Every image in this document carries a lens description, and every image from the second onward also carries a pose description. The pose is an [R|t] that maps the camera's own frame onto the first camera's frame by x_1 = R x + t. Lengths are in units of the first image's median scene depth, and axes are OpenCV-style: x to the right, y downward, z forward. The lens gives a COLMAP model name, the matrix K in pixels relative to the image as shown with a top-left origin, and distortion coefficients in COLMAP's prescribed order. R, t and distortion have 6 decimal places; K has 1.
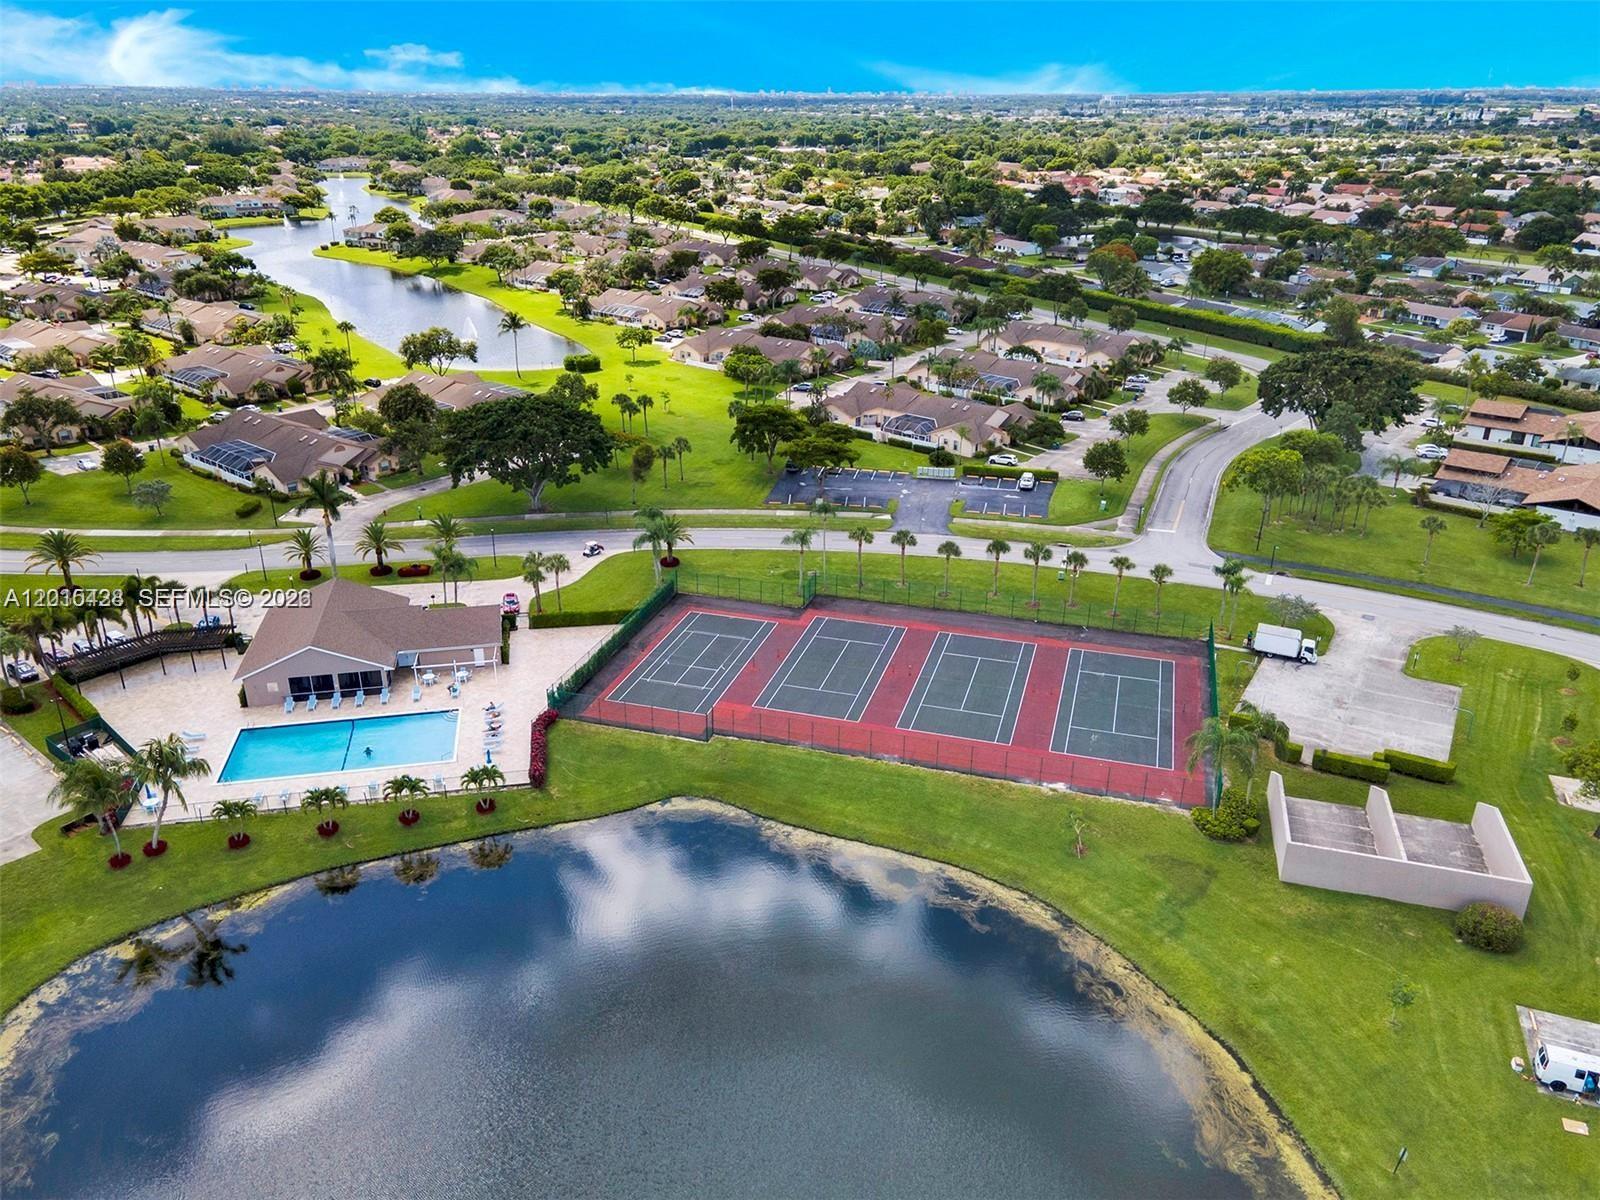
lens RADIAL K [[1117.8, 0, 800.0], [0, 1117.8, 600.0], [0, 0, 1]] dist [0.047509, -0.028244]
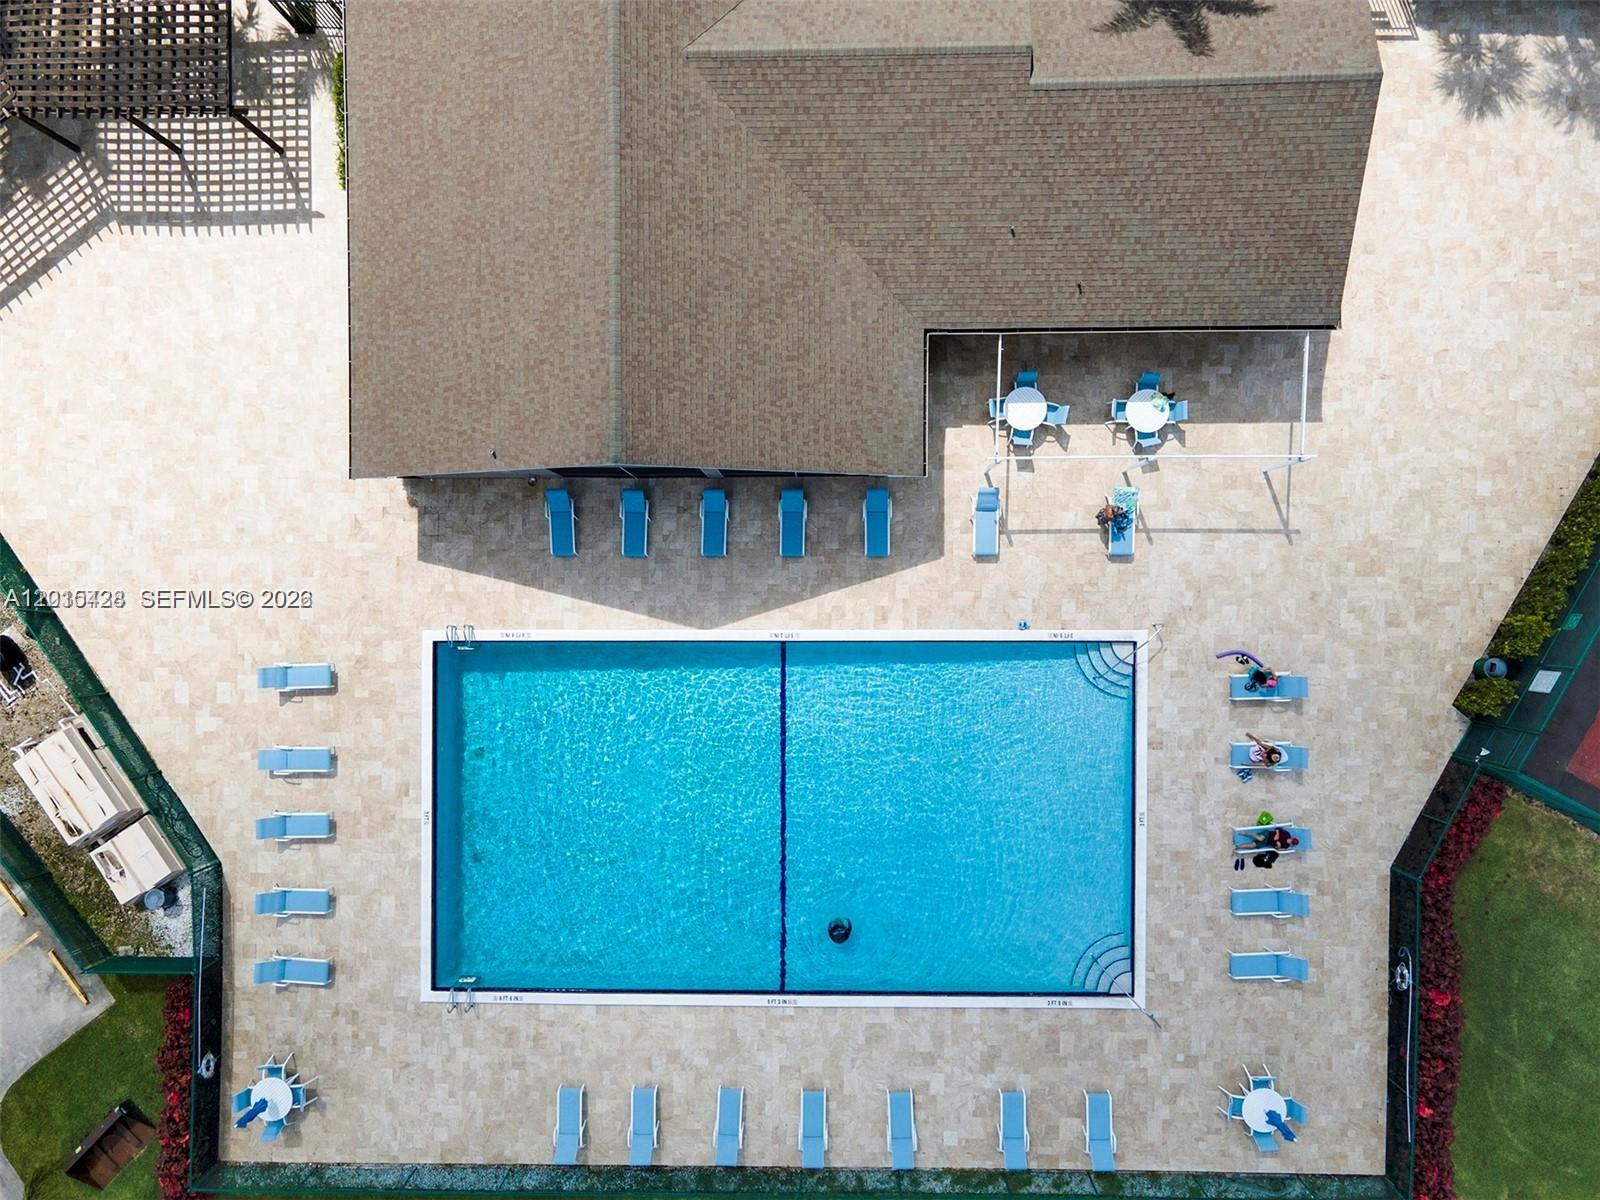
lens RADIAL K [[1117.8, 0, 800.0], [0, 1117.8, 600.0], [0, 0, 1]] dist [0.047509, -0.028244]
pose [[0.976981, 0.210857, -0.032356, -0.401088], [-0.061651, 0.424281, 0.903430, -0.172791], [0.204222, -0.880639, 0.427514, 0.922973]]
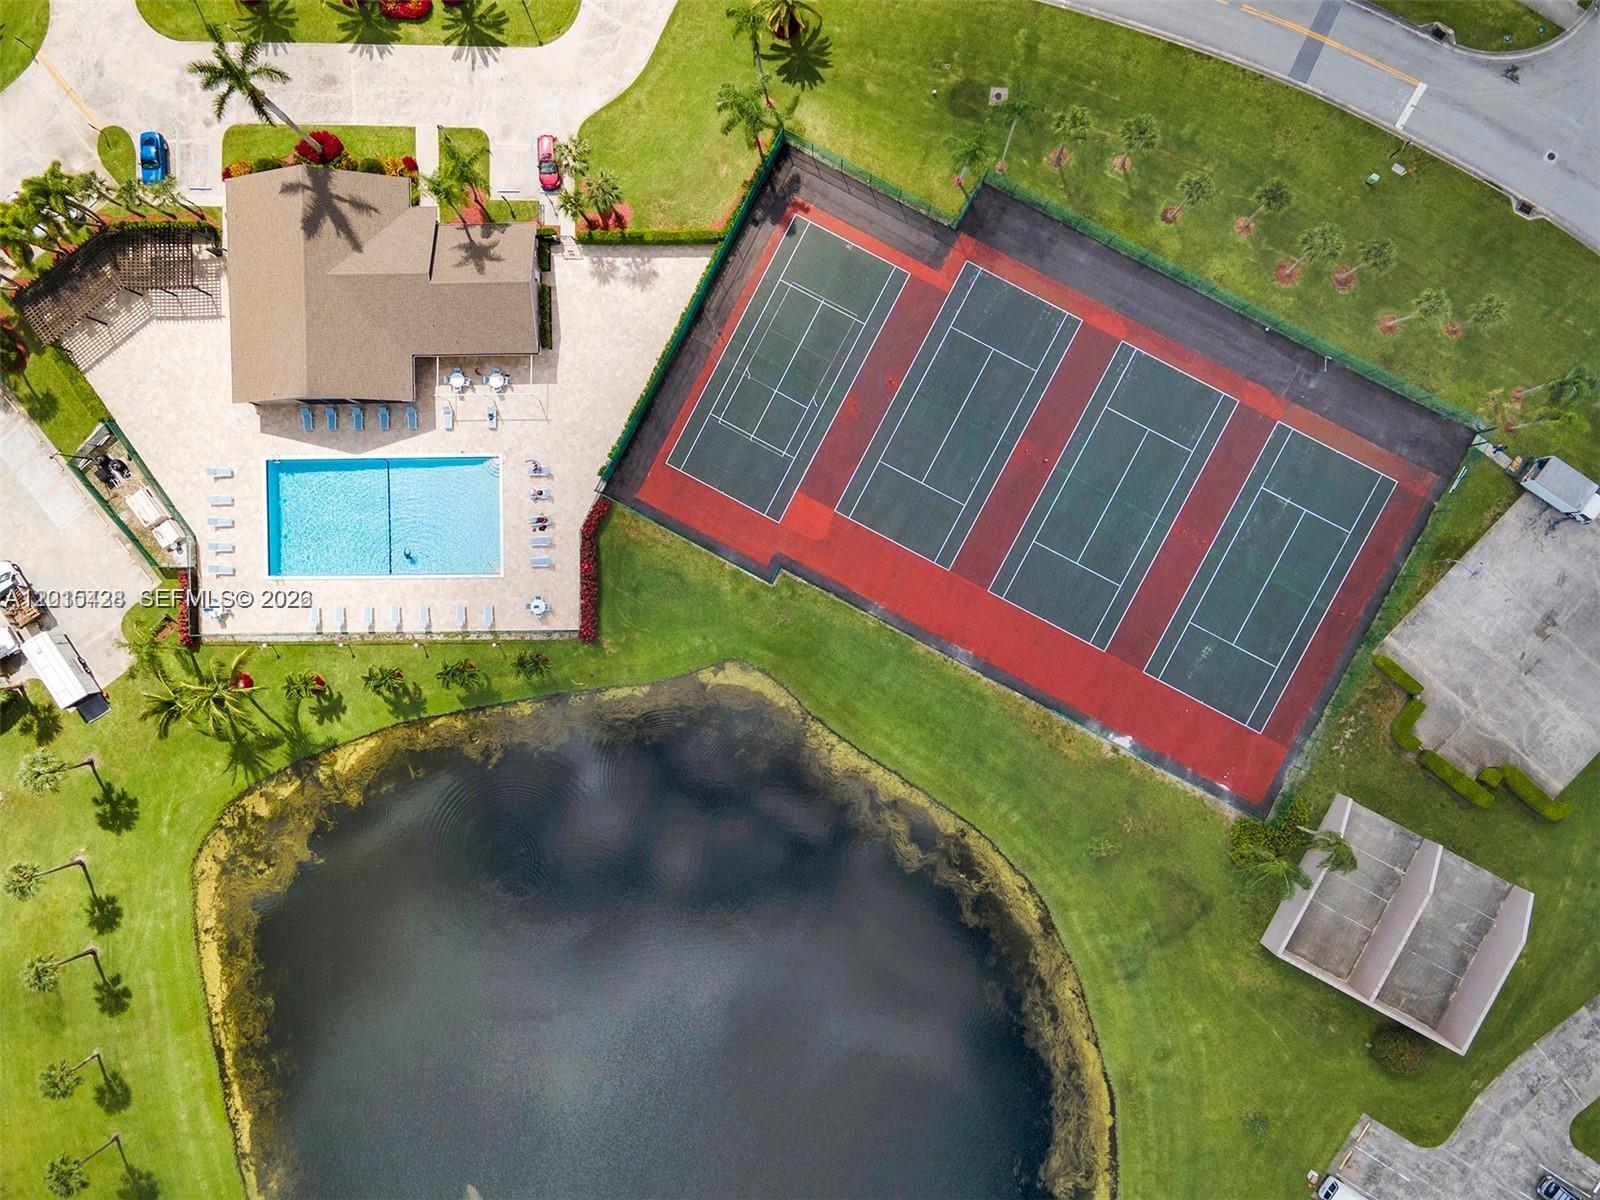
lens RADIAL K [[1117.8, 0, 800.0], [0, 1117.8, 600.0], [0, 0, 1]] dist [0.047509, -0.028244]
pose [[0.979357, 0.200261, -0.027500, -0.034082], [-0.058260, 0.409913, 0.910262, -0.696669], [0.193563, -0.889869, 0.413118, 0.628406]]
